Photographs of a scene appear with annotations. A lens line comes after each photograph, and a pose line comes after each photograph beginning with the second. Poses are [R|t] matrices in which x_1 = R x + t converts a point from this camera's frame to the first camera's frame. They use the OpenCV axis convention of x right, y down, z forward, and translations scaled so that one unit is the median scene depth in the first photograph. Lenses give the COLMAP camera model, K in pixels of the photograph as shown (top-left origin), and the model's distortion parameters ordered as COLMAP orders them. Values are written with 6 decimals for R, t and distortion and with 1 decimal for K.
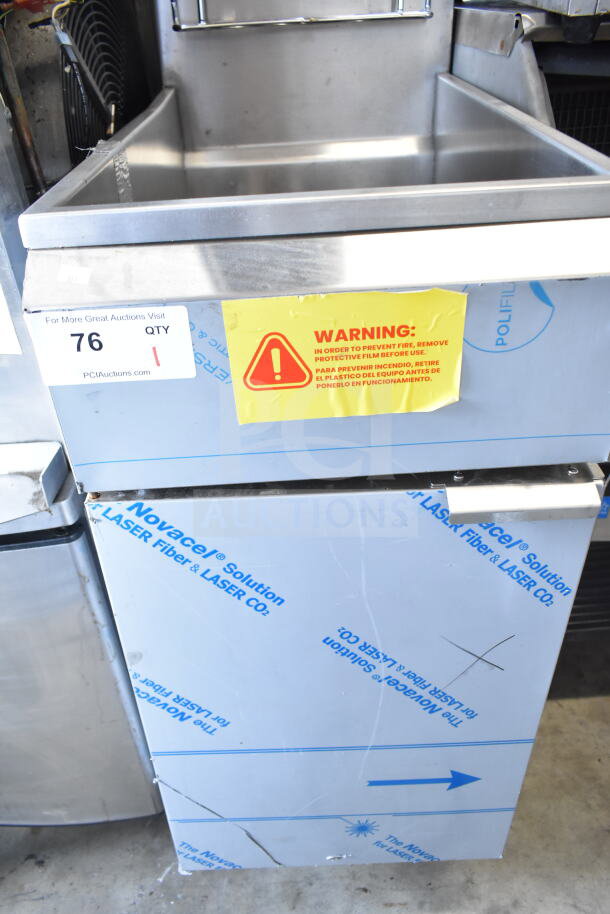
lens RADIAL K [[703.3, 0, 305.0], [0, 703.3, 457.0], [0, 0, 1]] dist [-0.006274, 0.001328]
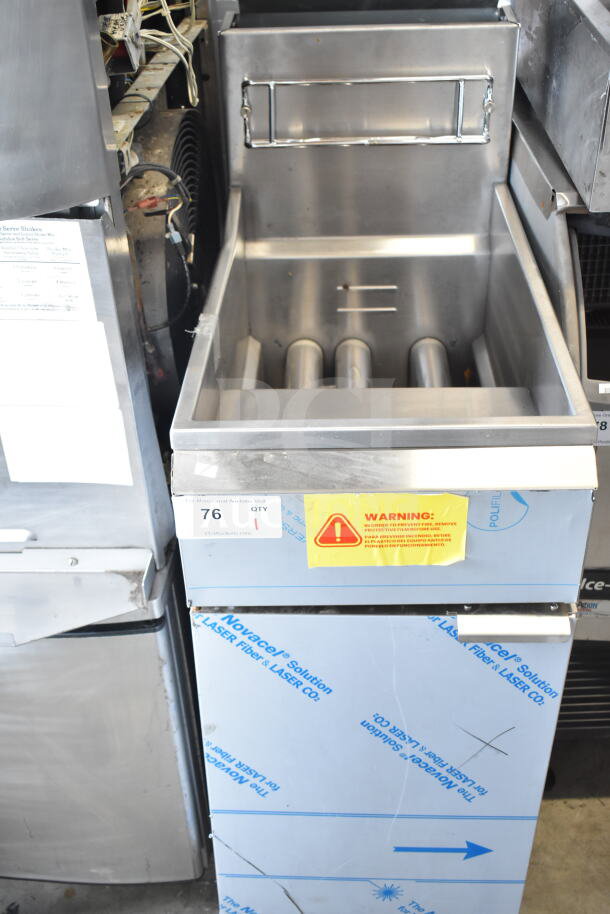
lens RADIAL K [[1069.1, 0, 305.0], [0, 1069.1, 457.0], [0, 0, 1]] dist [-0.002428, -0.018343]
pose [[0.998492, 0.043716, -0.033220, -0.030732], [-0.043310, 0.998979, 0.012857, -0.229509], [0.033748, -0.011399, 0.999365, -0.887969]]
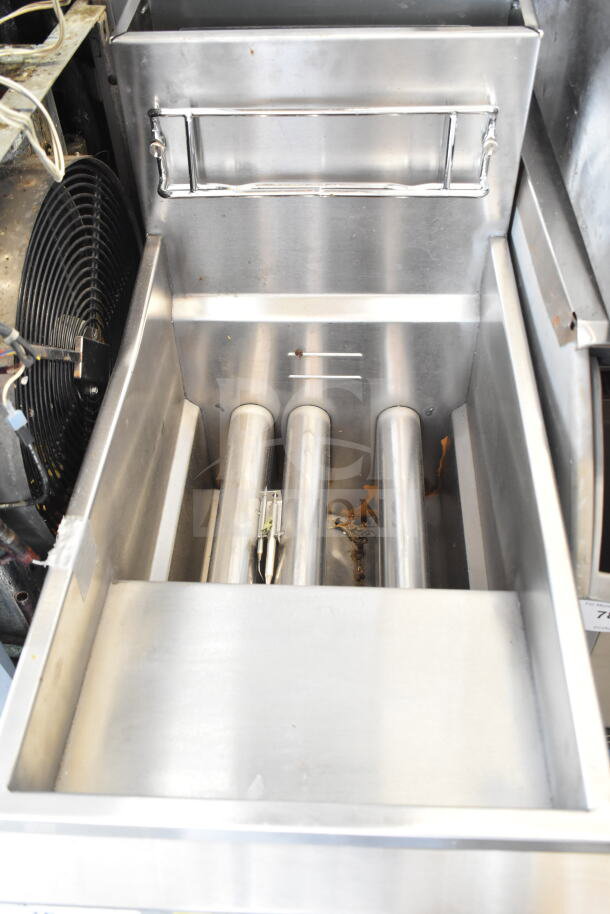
lens RADIAL K [[872.4, 0, 305.0], [0, 872.4, 457.0], [0, 0, 1]] dist [-0.011669, -0.007083]
pose [[0.997126, 0.067406, -0.034585, 0.045917], [-0.057348, 0.969854, 0.236842, -0.798857], [0.049507, -0.234177, 0.970933, -0.028306]]
